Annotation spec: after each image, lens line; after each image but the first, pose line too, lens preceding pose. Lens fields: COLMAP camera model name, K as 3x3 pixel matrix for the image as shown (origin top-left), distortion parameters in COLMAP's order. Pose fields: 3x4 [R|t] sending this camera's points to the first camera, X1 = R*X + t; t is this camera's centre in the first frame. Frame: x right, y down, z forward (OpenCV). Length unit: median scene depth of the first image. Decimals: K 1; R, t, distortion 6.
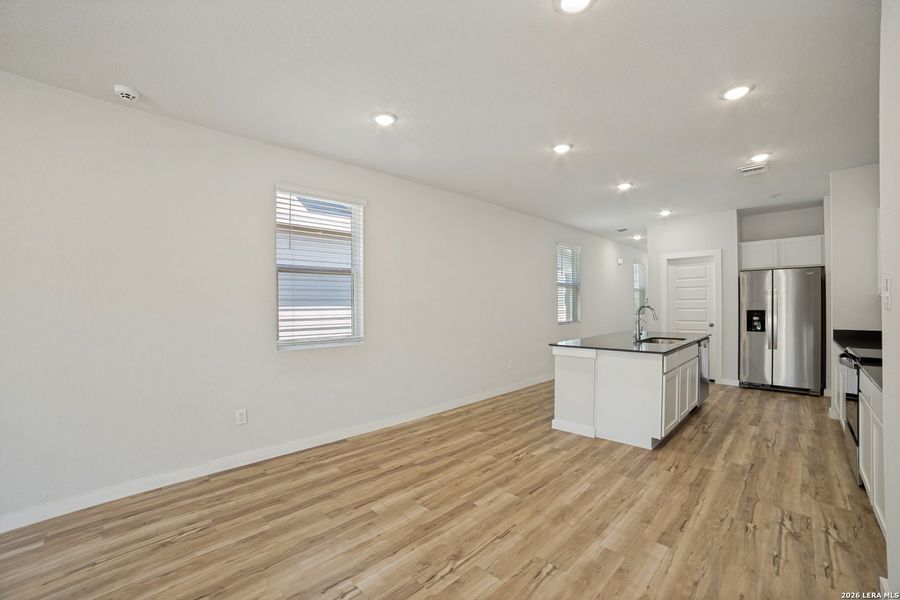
lens RADIAL K [[370.8, 0, 450.0], [0, 370.8, 300.0], [0, 0, 1]] dist [-0.104534, 0.033298]
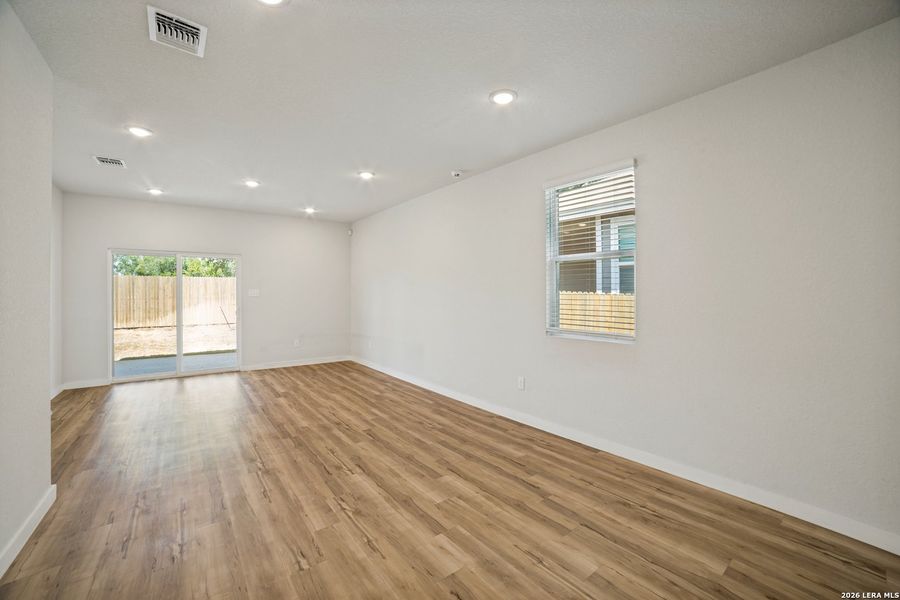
lens RADIAL K [[363.2, 0, 451.4], [0, 363.2, 297.9], [0, 0, 1]] dist [-0.103972, 0.032529]
pose [[-0.115945, 0.017258, -0.993106, 0.689808], [0.011455, 0.999806, 0.016037, 0.004232], [0.993190, -0.009517, -0.116120, 0.902076]]
